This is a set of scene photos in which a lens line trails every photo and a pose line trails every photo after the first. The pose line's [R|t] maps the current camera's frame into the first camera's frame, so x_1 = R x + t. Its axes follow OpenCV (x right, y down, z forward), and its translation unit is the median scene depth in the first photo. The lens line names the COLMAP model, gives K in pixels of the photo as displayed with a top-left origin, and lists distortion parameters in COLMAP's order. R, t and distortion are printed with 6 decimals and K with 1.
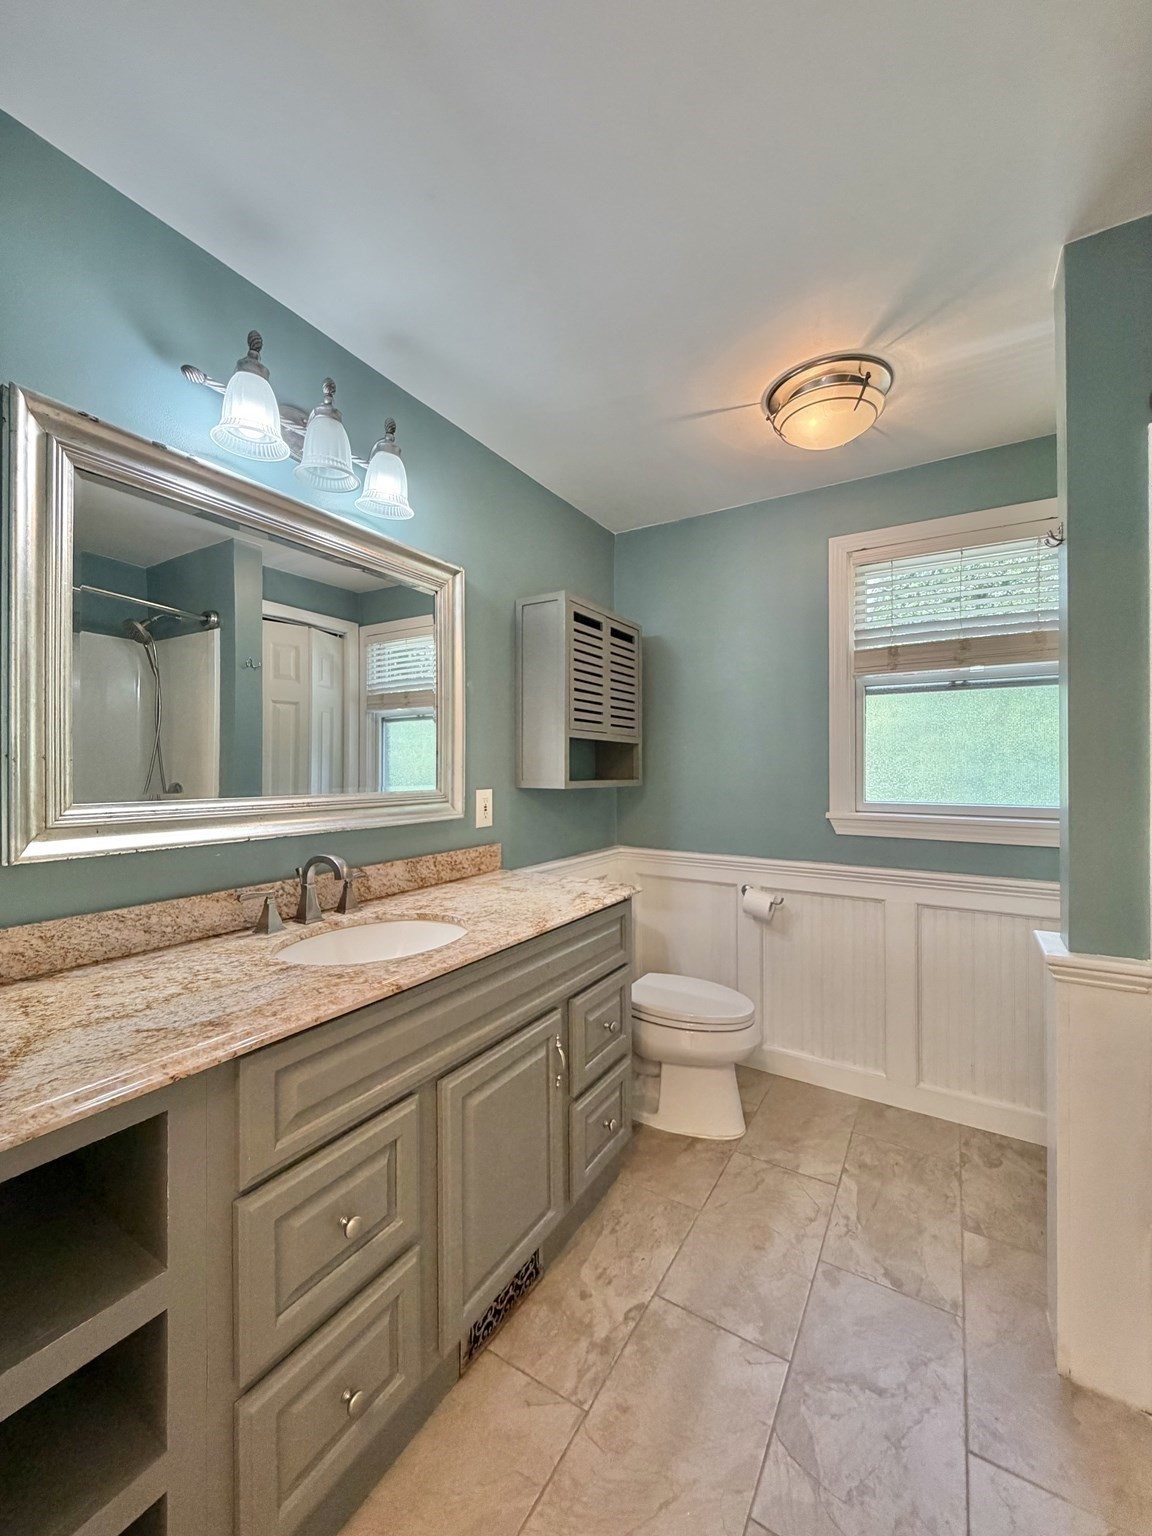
lens RADIAL K [[610.2, 0, 574.7], [0, 610.2, 764.3], [0, 0, 1]] dist [-0.001737, 0.000620]
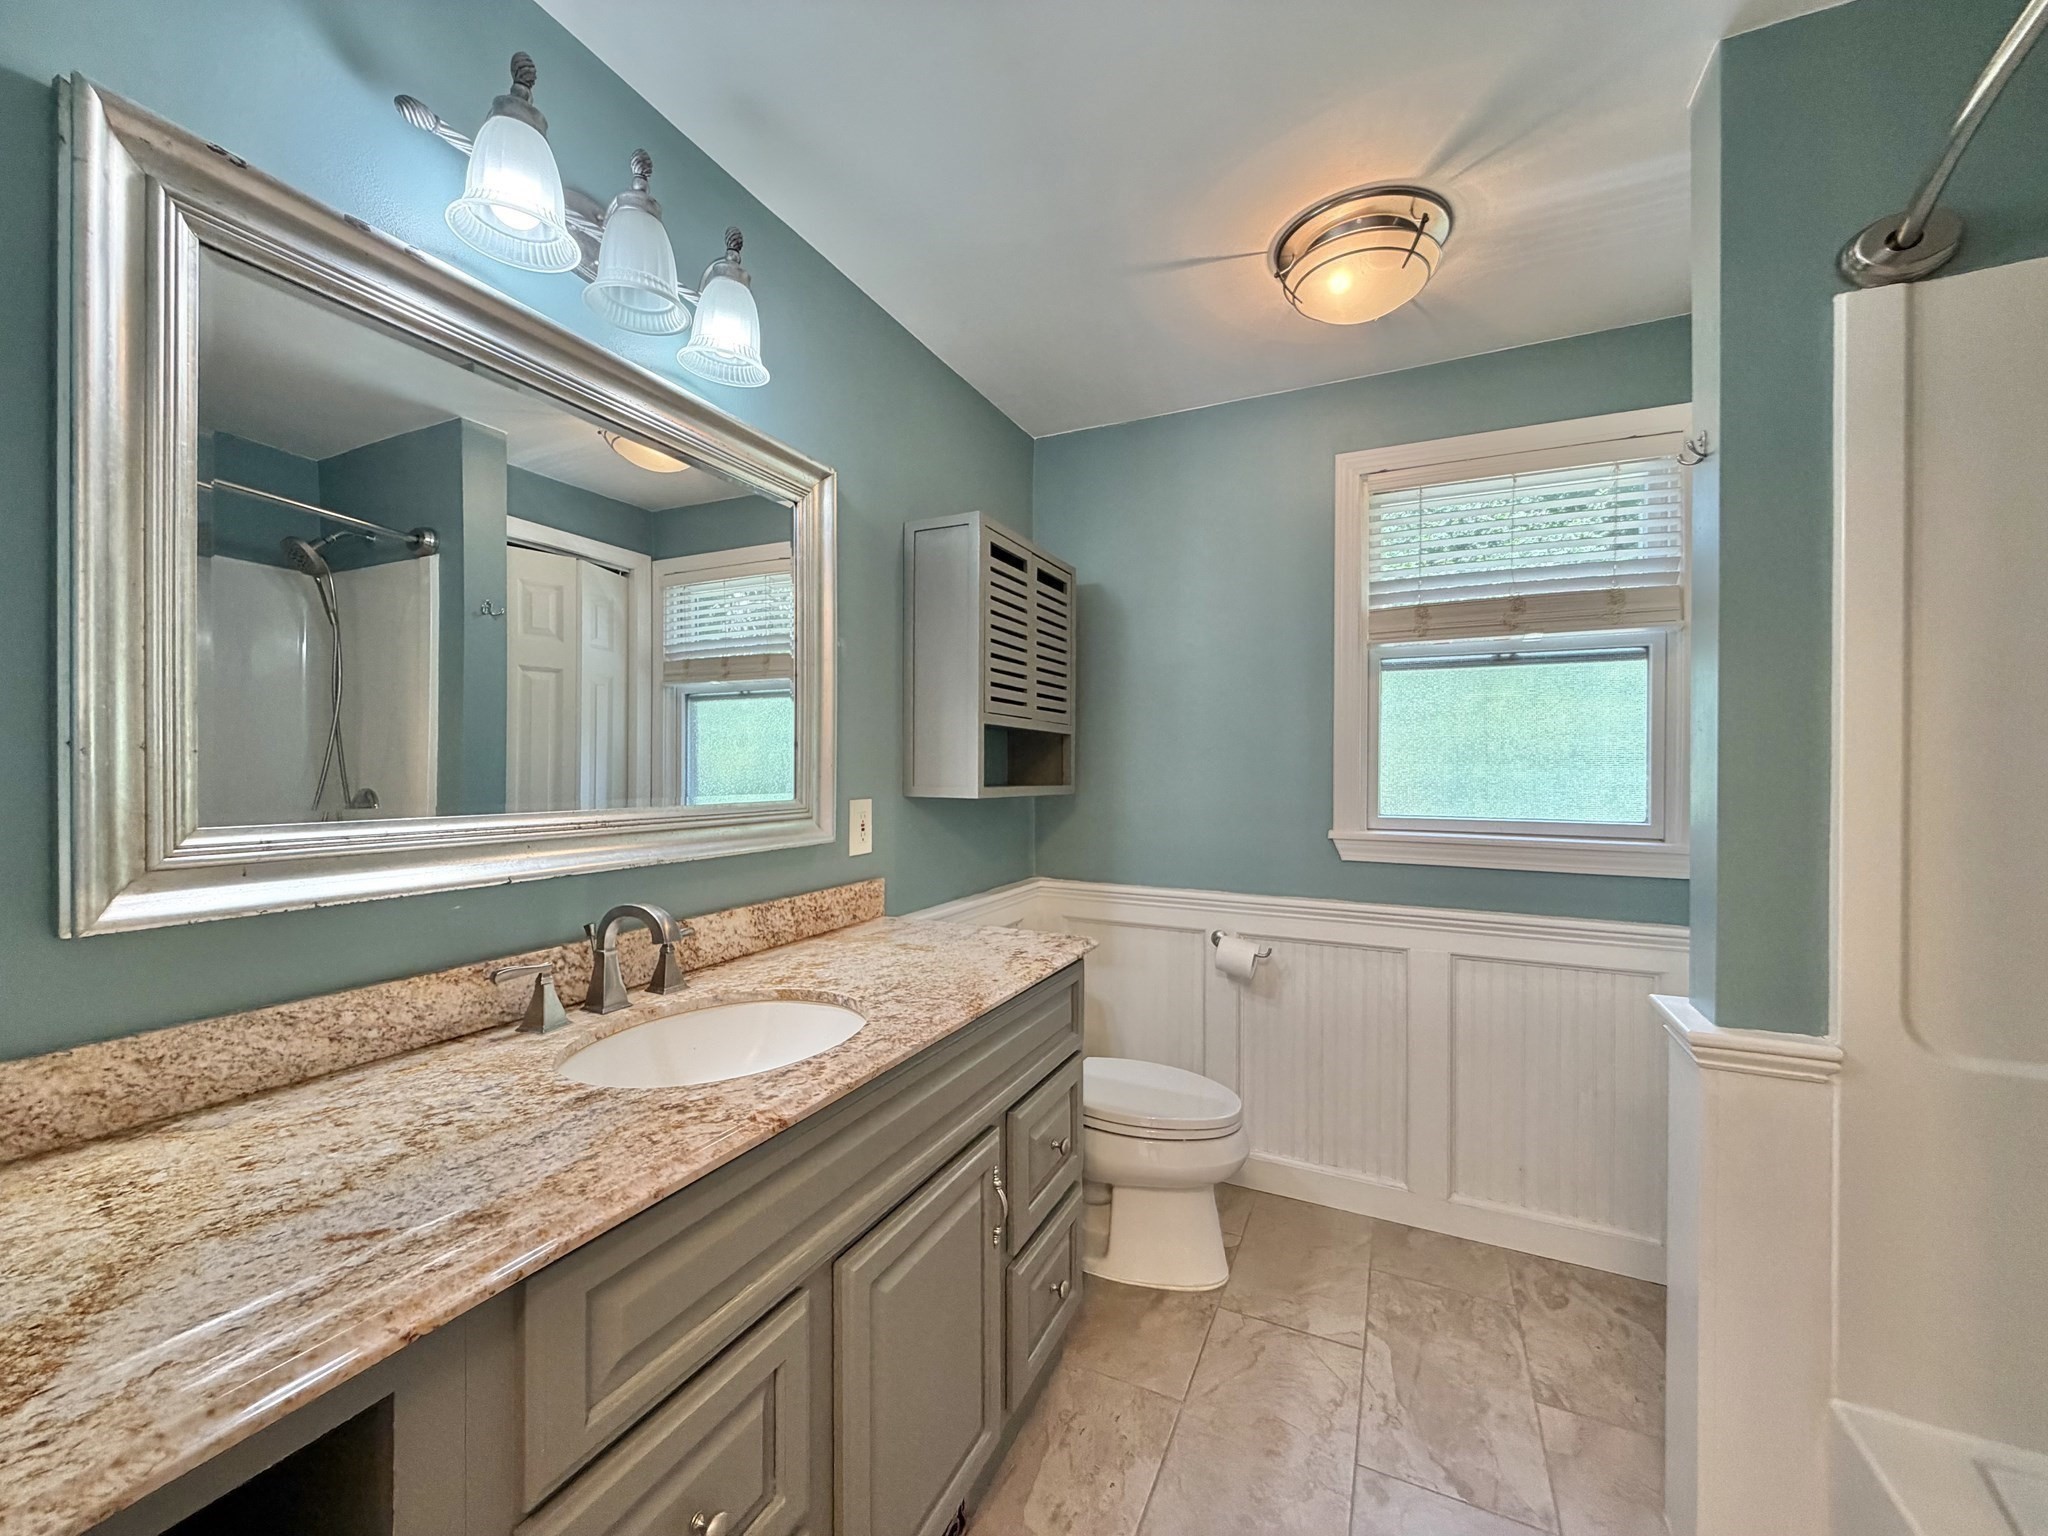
lens RADIAL K [[813.6, 0, 1018.0], [0, 813.6, 769.2], [0, 0, 1]] dist [-0.001737, 0.000620]
pose [[0.994561, 0.004167, 0.104069, -0.085313], [-0.004885, 0.999966, 0.006650, 0.001031], [-0.104037, -0.007122, 0.994548, 0.099973]]
